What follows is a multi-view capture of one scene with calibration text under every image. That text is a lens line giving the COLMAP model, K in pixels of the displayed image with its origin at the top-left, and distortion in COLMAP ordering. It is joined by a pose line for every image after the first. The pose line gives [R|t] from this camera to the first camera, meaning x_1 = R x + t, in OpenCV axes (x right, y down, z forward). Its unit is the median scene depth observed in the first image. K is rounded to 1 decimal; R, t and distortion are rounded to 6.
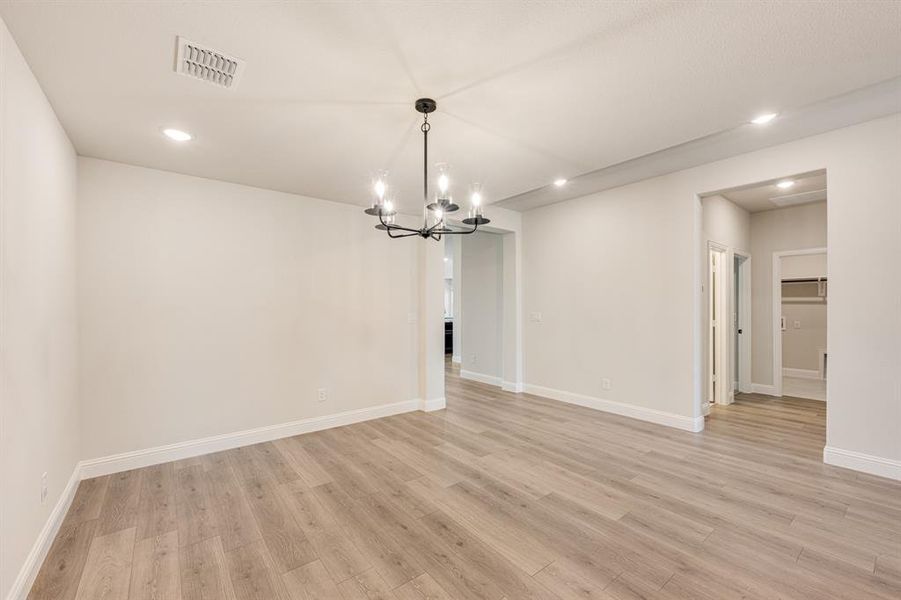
lens RADIAL K [[367.7, 0, 450.1], [0, 367.7, 302.9], [0, 0, 1]] dist [-0.001109, 0.000210]
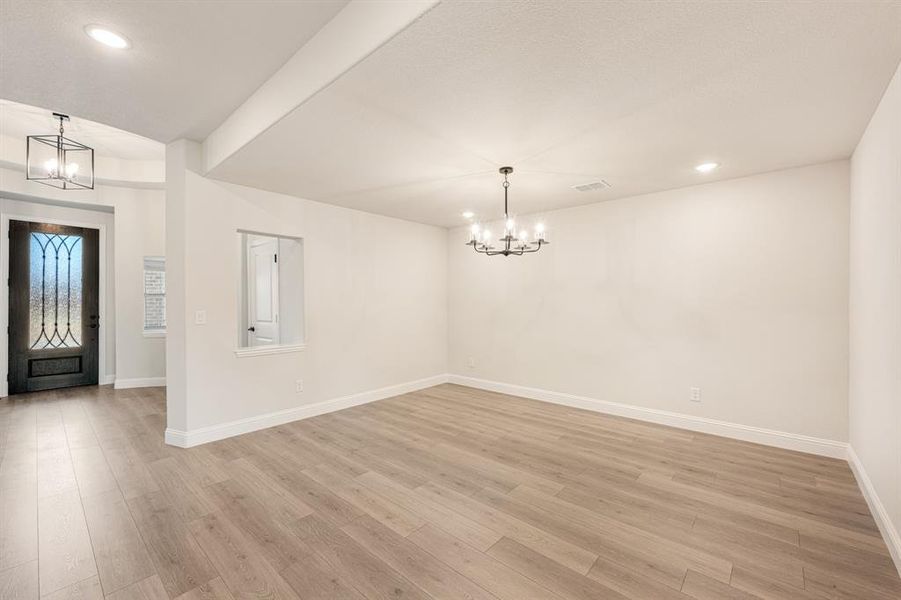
lens RADIAL K [[367.7, 0, 450.1], [0, 367.7, 302.9], [0, 0, 1]] dist [-0.001109, 0.000210]
pose [[-0.983779, 0.003788, -0.179343, 0.367174], [0.004181, 0.999990, -0.001814, 0.019011], [0.179334, -0.002534, -0.983785, 2.051281]]
